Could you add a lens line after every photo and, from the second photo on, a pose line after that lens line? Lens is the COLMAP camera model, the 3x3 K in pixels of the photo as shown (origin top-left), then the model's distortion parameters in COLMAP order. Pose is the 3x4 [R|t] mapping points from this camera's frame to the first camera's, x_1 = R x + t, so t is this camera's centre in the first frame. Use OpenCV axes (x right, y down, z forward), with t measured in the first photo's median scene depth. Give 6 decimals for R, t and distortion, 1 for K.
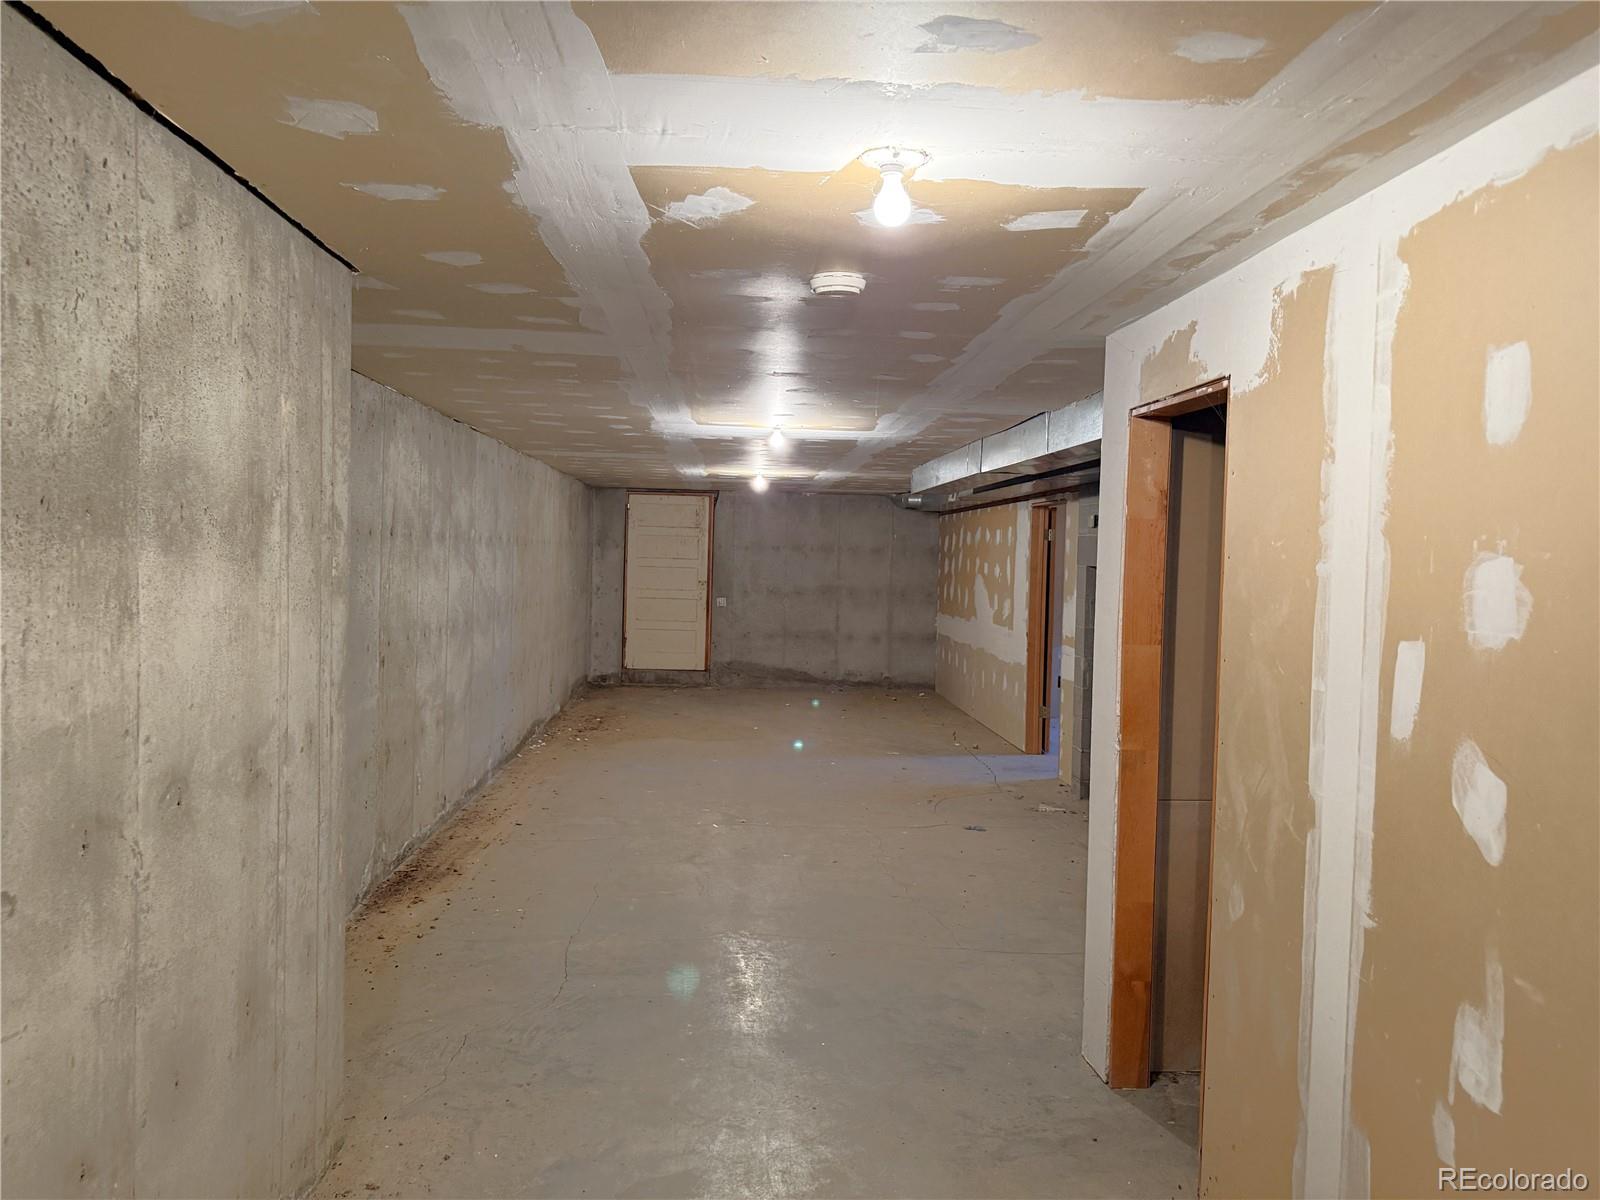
lens RADIAL K [[1135.2, 0, 797.7], [0, 1135.2, 599.2], [0, 0, 1]] dist [0.007443, -0.000805]
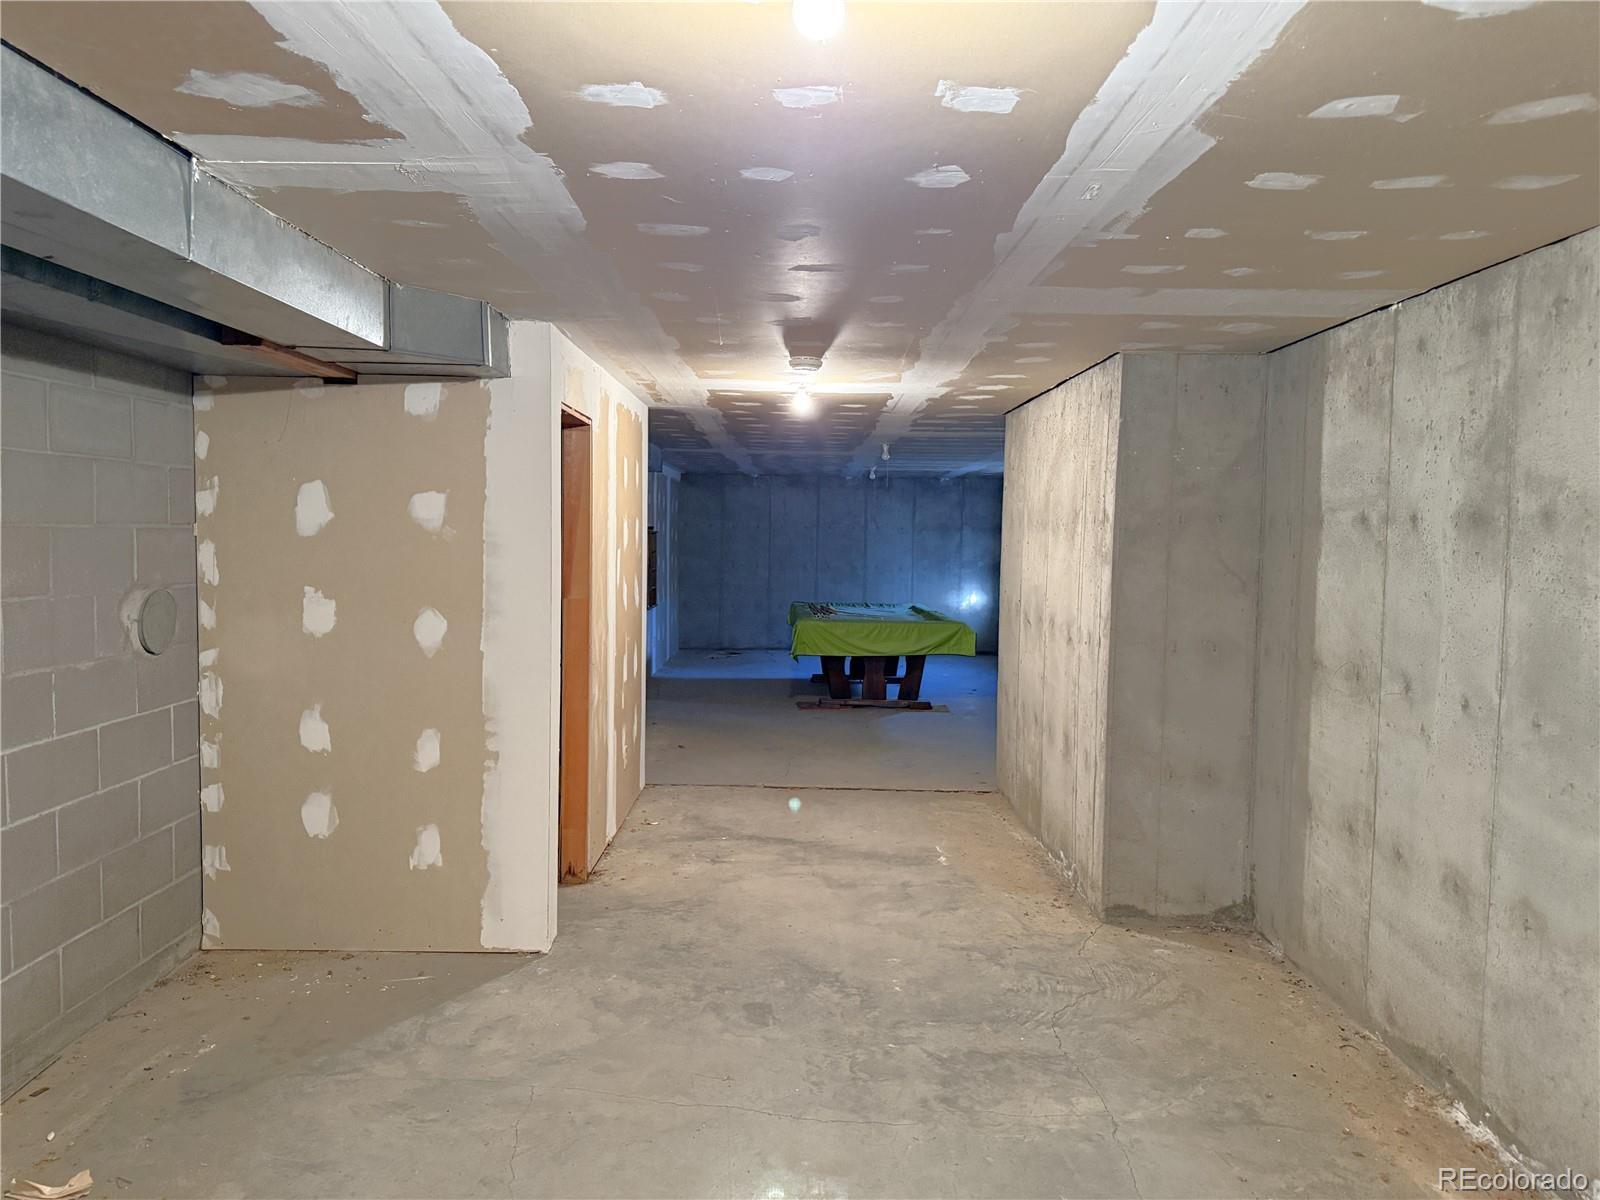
lens RADIAL K [[1135.2, 0, 800.4], [0, 1135.2, 599.7], [0, 0, 1]] dist [0.007443, -0.000805]
pose [[-0.997074, -0.045594, 0.061364, -0.057680], [-0.039219, 0.994077, 0.101350, -0.079035], [-0.065621, 0.098647, -0.992956, 2.098541]]
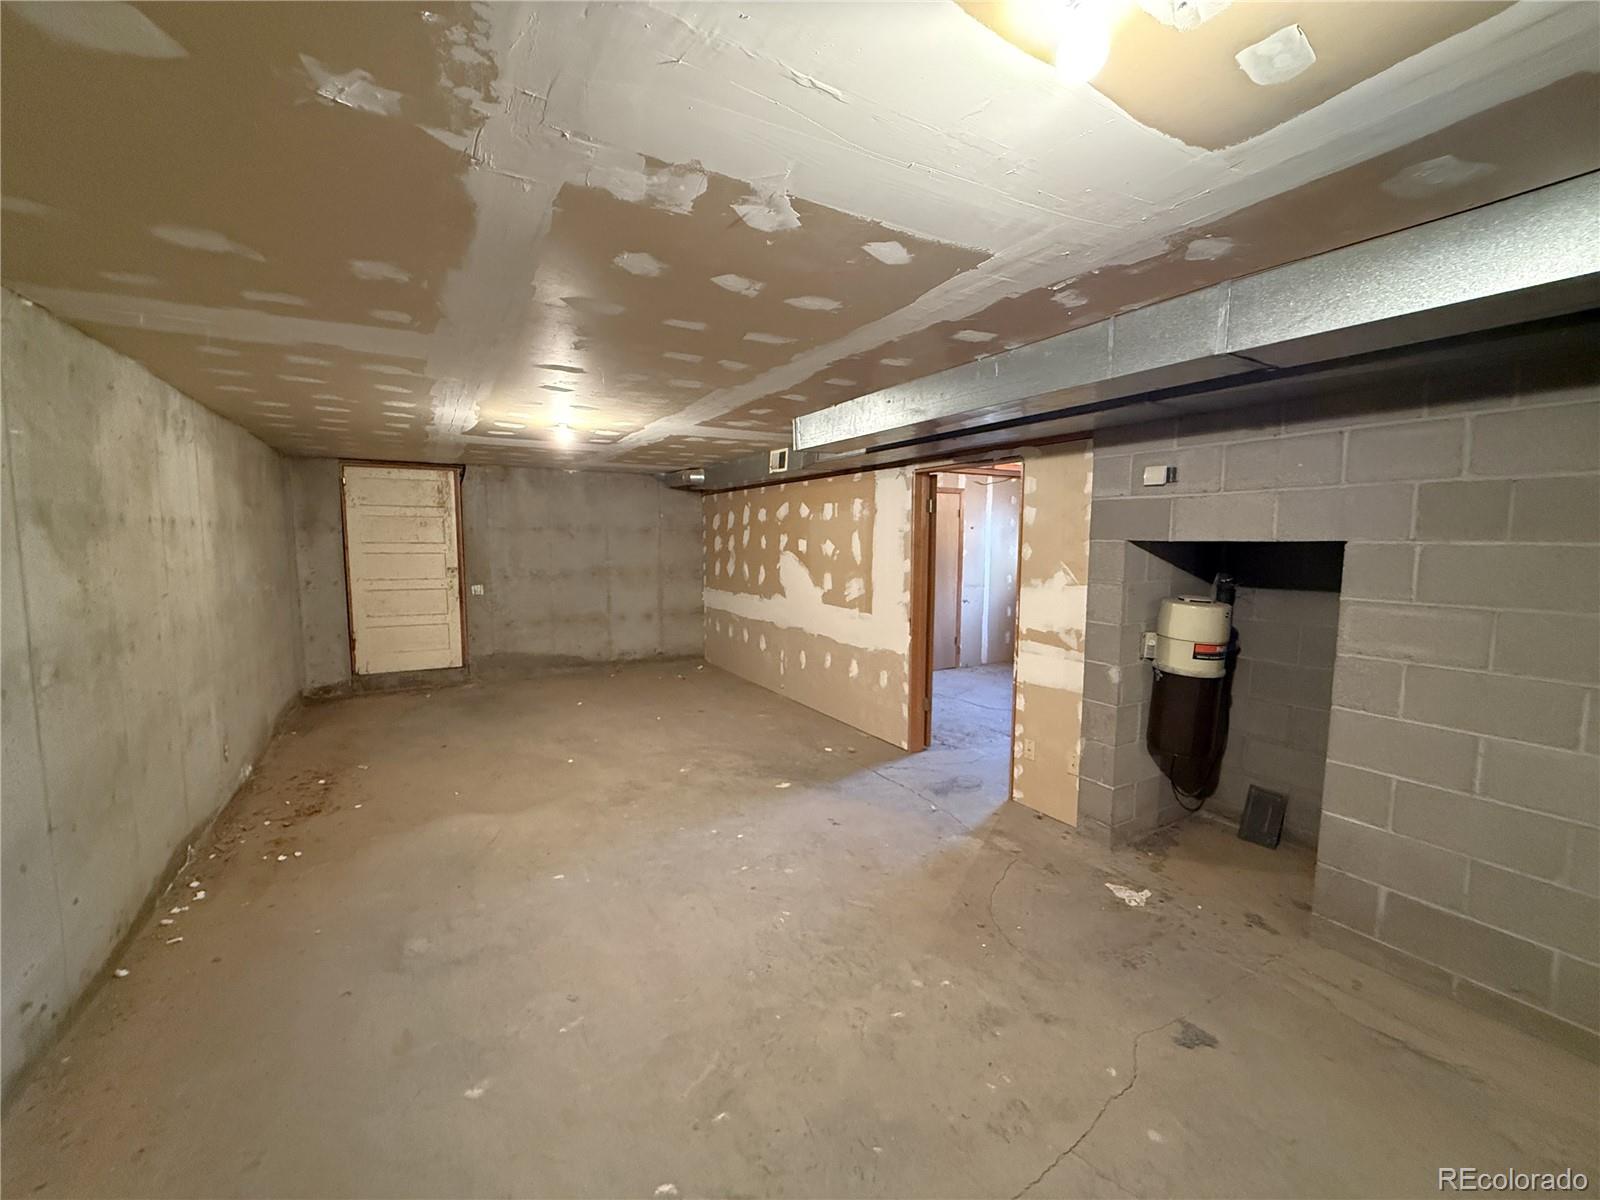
lens RADIAL K [[639.2, 0, 806.9], [0, 639.2, 602.5], [0, 0, 1]] dist [-0.009485, 0.000048]
pose [[0.886961, -0.069022, 0.456658, -0.067677], [0.037578, 0.996277, 0.077595, -0.017449], [-0.460314, -0.051663, 0.886252, 0.432101]]
